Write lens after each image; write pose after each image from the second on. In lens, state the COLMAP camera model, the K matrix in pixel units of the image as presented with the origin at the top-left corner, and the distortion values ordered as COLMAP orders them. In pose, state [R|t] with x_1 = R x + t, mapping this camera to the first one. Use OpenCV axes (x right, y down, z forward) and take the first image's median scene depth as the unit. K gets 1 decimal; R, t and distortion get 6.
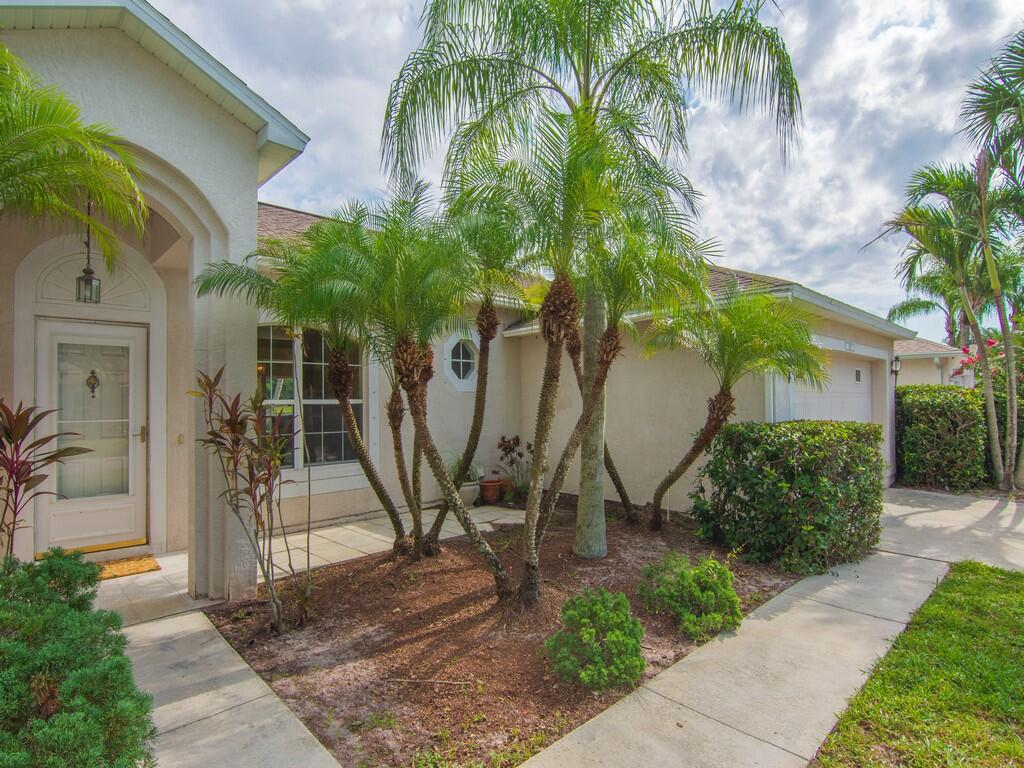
lens RADIAL K [[550.2, 0, 514.4], [0, 550.2, 389.0], [0, 0, 1]] dist [-0.014740, -0.000115]
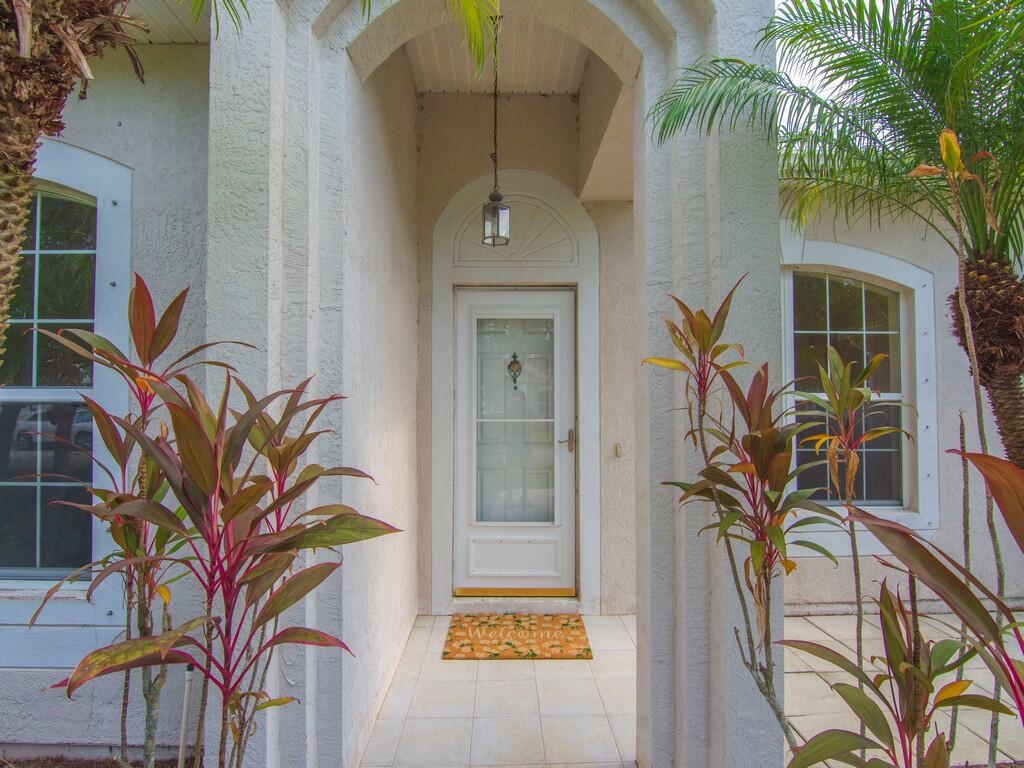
lens RADIAL K [[550.2, 0, 514.4], [0, 550.2, 389.0], [0, 0, 1]] dist [-0.014740, -0.000115]
pose [[0.751322, -0.007286, -0.659896, -0.291063], [0.007454, 0.999969, -0.002554, 0.018540], [0.659894, -0.003000, 0.751352, 0.459345]]
